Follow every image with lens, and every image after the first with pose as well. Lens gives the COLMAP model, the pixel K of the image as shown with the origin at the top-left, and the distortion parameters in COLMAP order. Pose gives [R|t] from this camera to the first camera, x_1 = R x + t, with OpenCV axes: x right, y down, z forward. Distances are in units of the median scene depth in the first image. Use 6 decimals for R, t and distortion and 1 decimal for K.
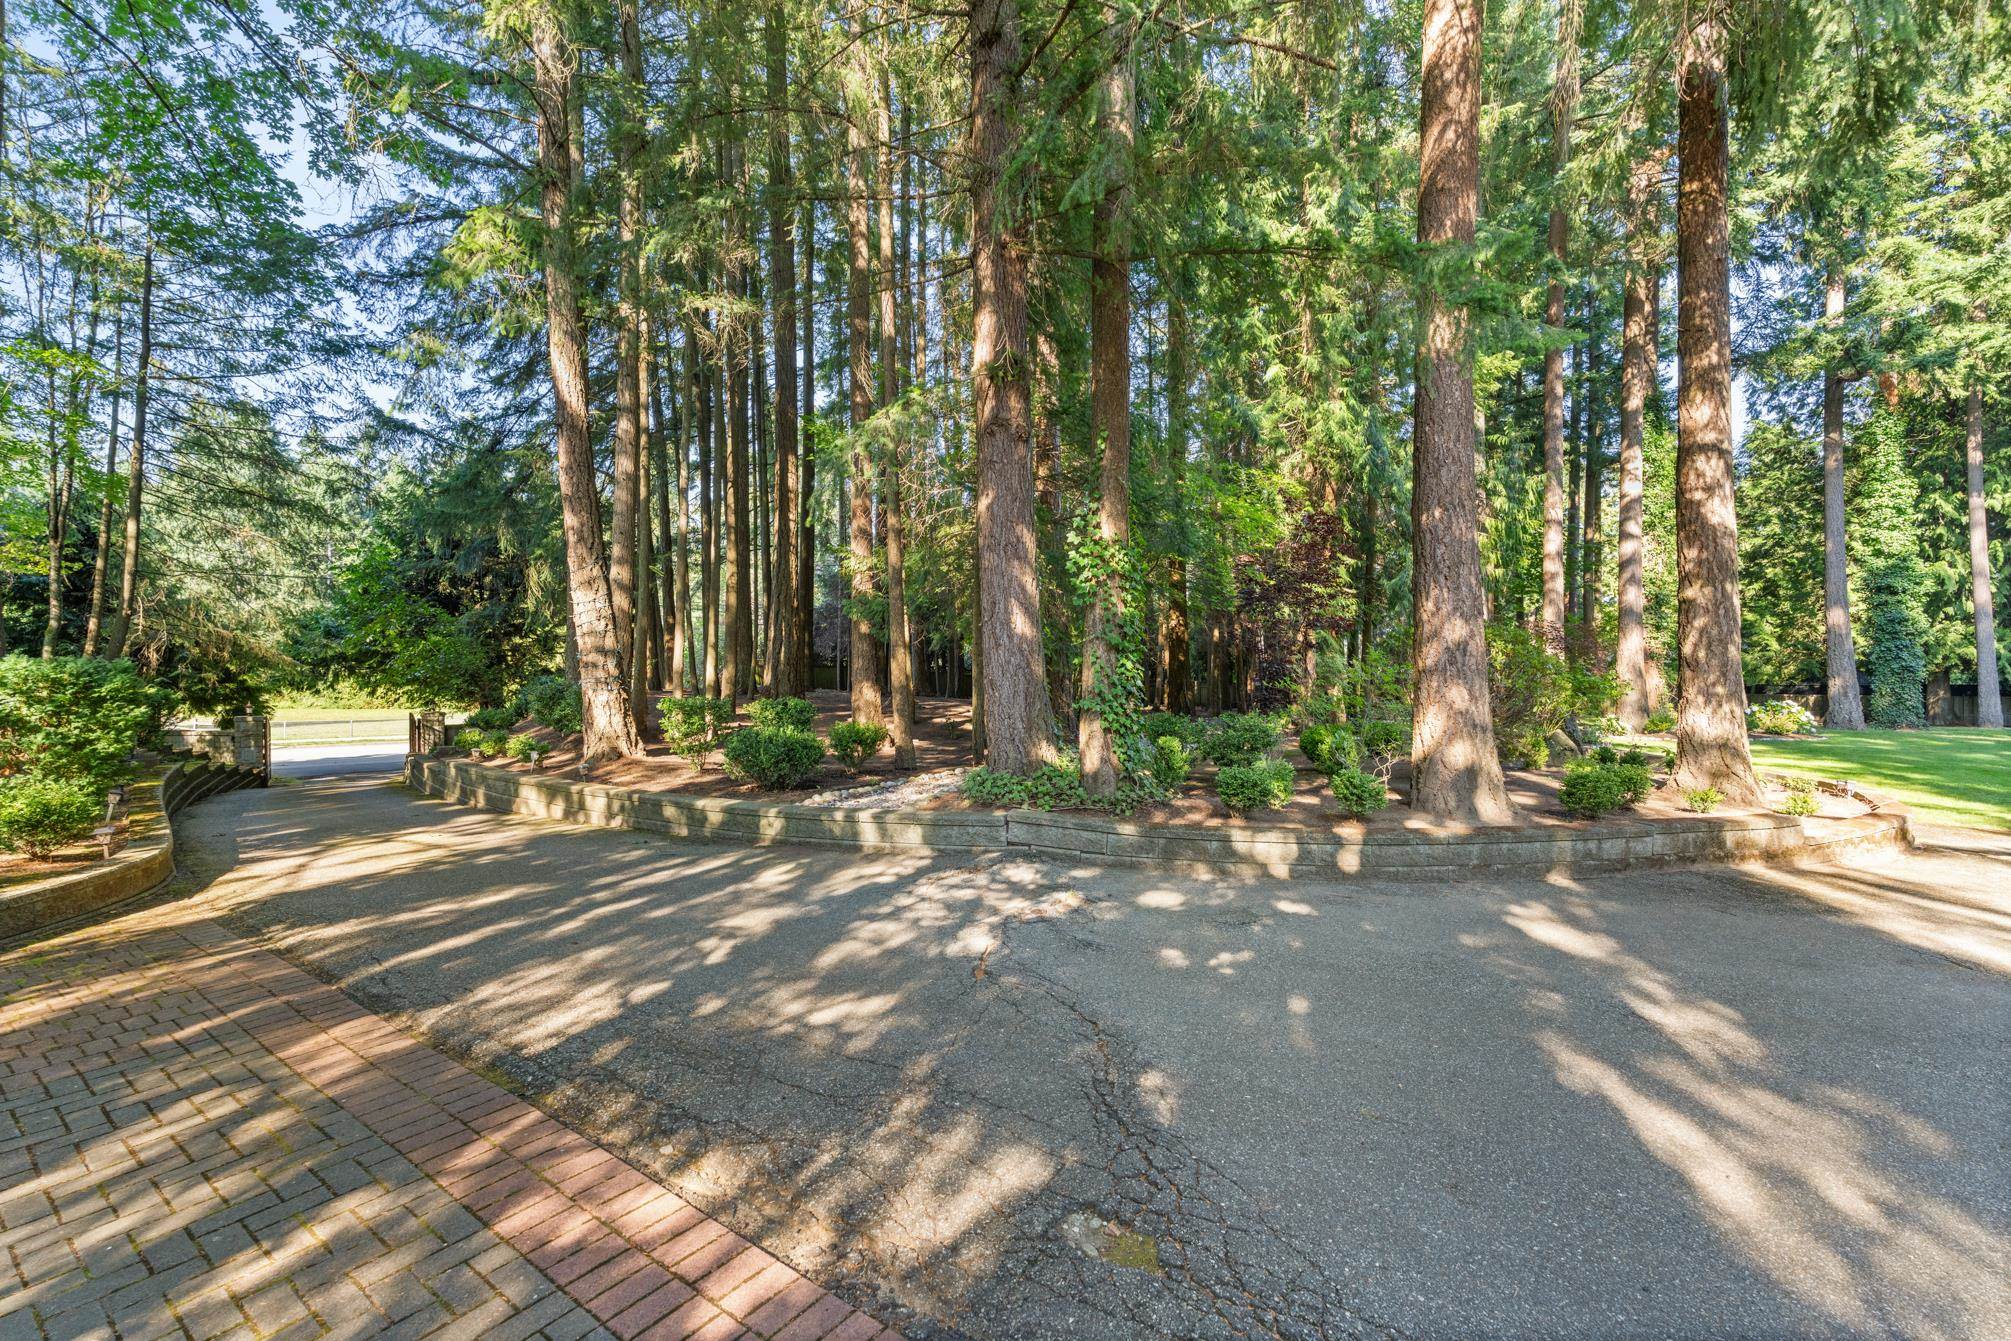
lens RADIAL K [[892.1, 0, 1007.8], [0, 892.1, 682.9], [0, 0, 1]] dist [-0.001627, -0.000427]
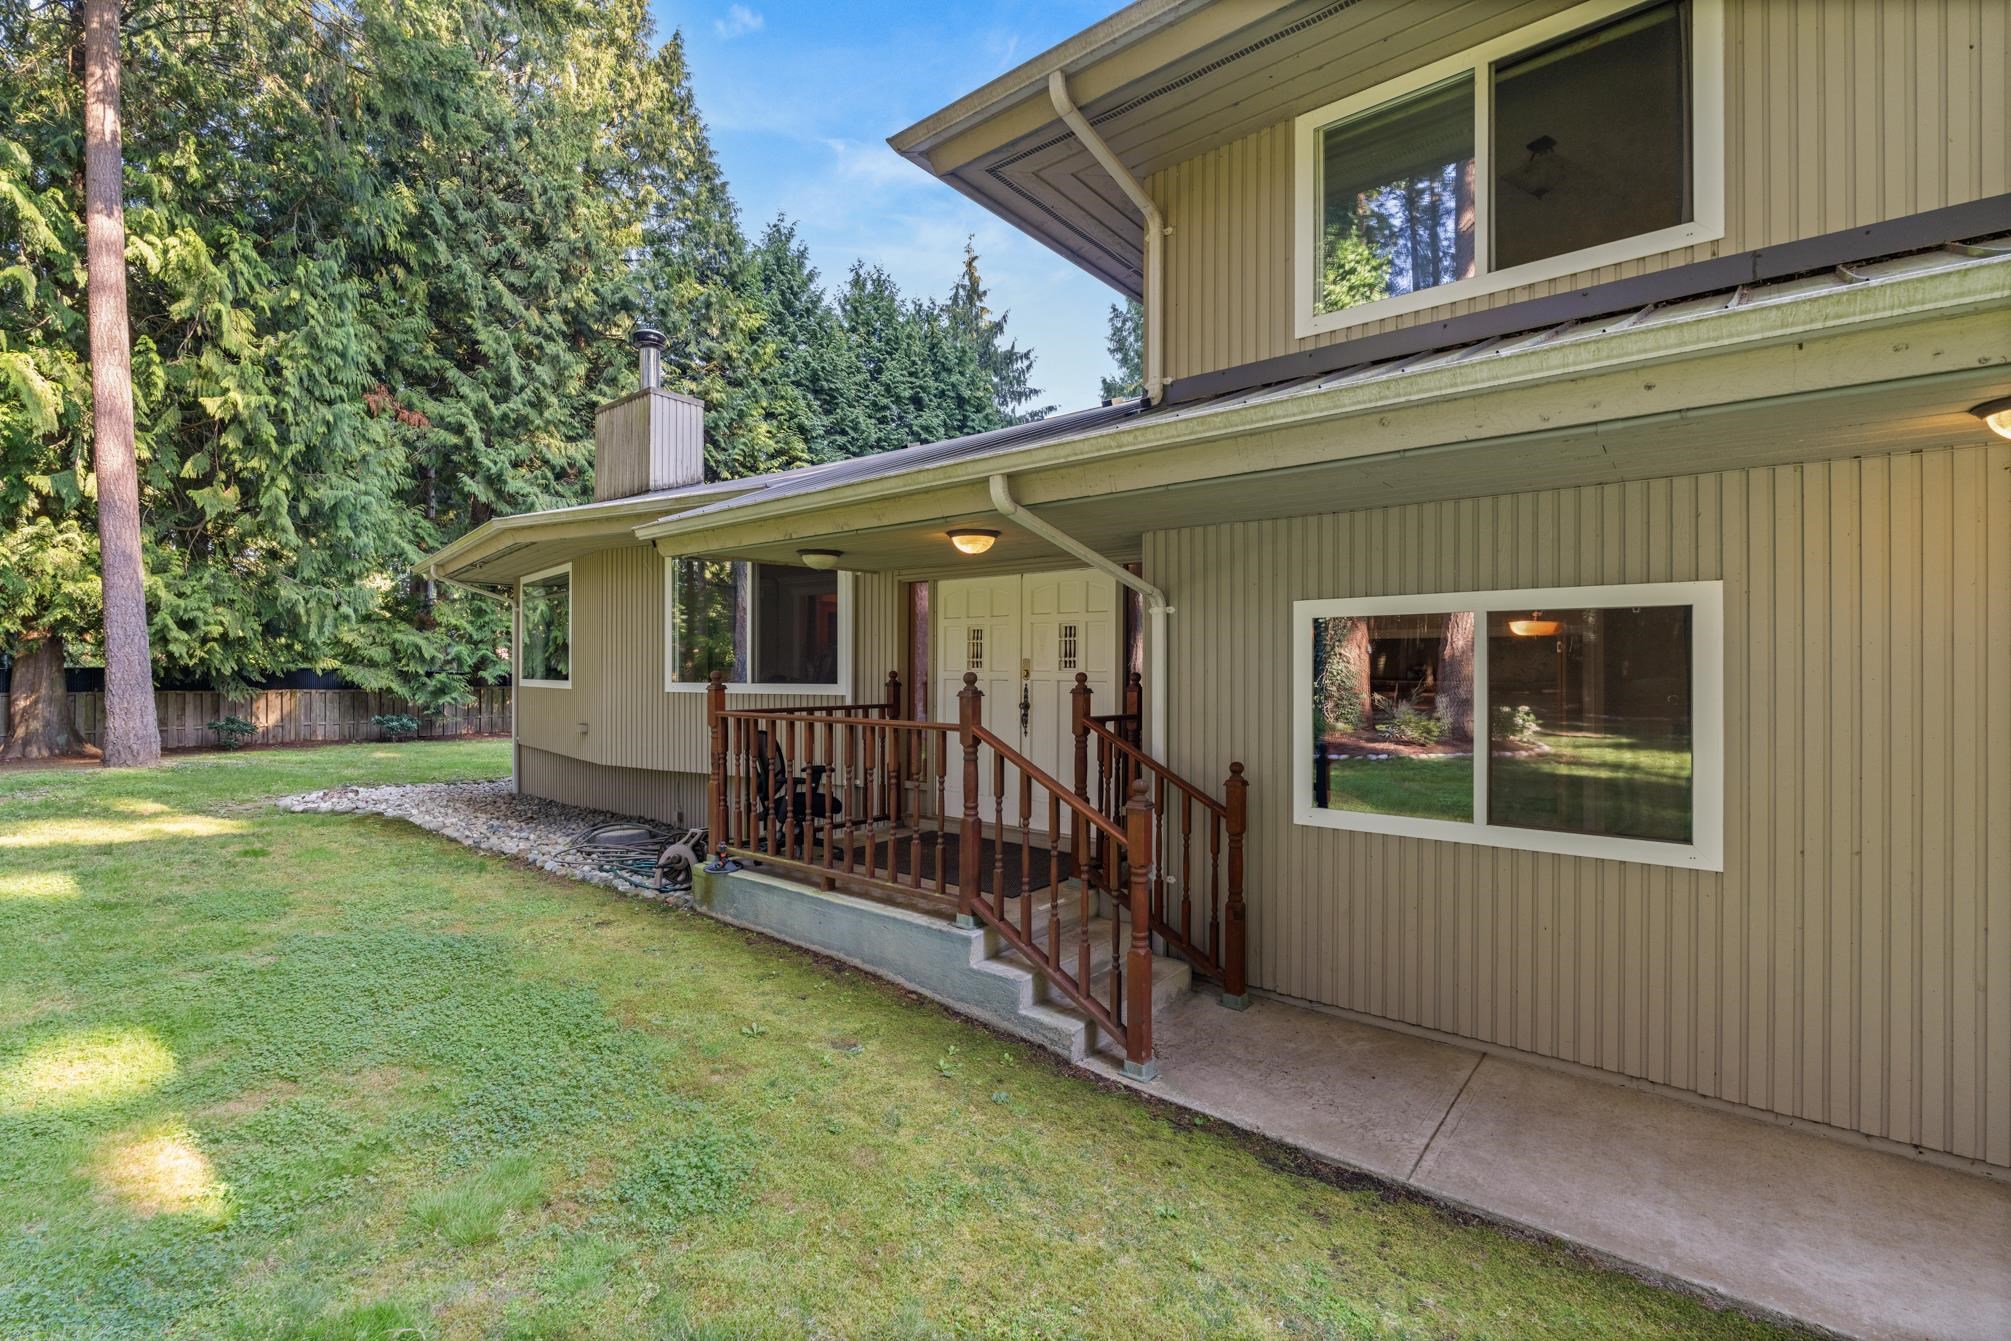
lens RADIAL K [[892.1, 0, 1007.8], [0, 892.1, 682.9], [0, 0, 1]] dist [-0.001627, -0.000427]
pose [[0.000818, 0.000424, 1.000000, 0.661853], [-0.010949, 0.999940, -0.000415, 0.005182], [-0.999940, -0.010948, 0.000823, 0.565343]]
